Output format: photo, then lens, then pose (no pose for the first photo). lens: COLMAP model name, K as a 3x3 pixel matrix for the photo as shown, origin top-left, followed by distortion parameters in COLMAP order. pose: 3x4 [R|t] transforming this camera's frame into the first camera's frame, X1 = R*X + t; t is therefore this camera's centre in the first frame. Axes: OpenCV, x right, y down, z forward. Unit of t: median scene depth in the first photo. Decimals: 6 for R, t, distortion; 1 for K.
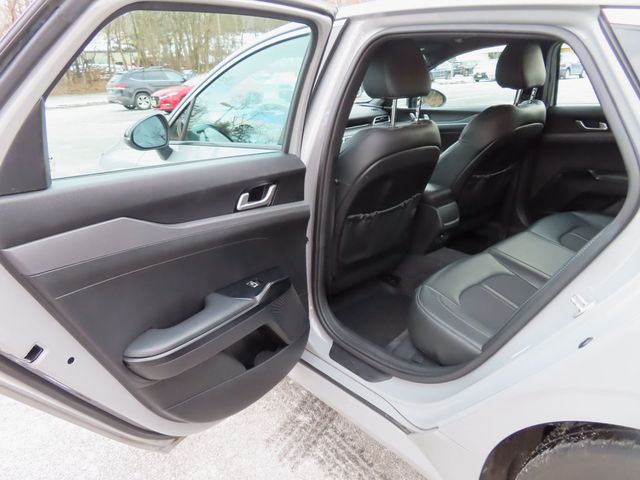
lens RADIAL K [[455.3, 0, 320.0], [0, 455.3, 240.0], [0, 0, 1]] dist [-0.008429, 0.001307]
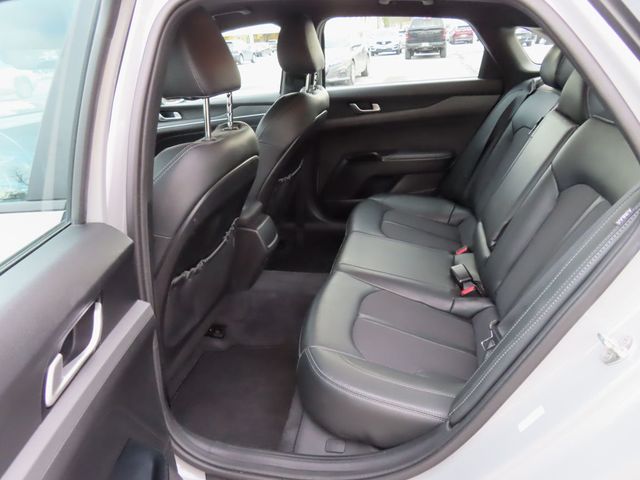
lens RADIAL K [[455.3, 0, 320.0], [0, 455.3, 240.0], [0, 0, 1]] dist [-0.008429, 0.001307]
pose [[0.800200, -0.250562, 0.544884, -0.088595], [0.239144, 0.966497, 0.093240, -0.098208], [-0.549991, 0.055695, 0.833311, 0.274219]]
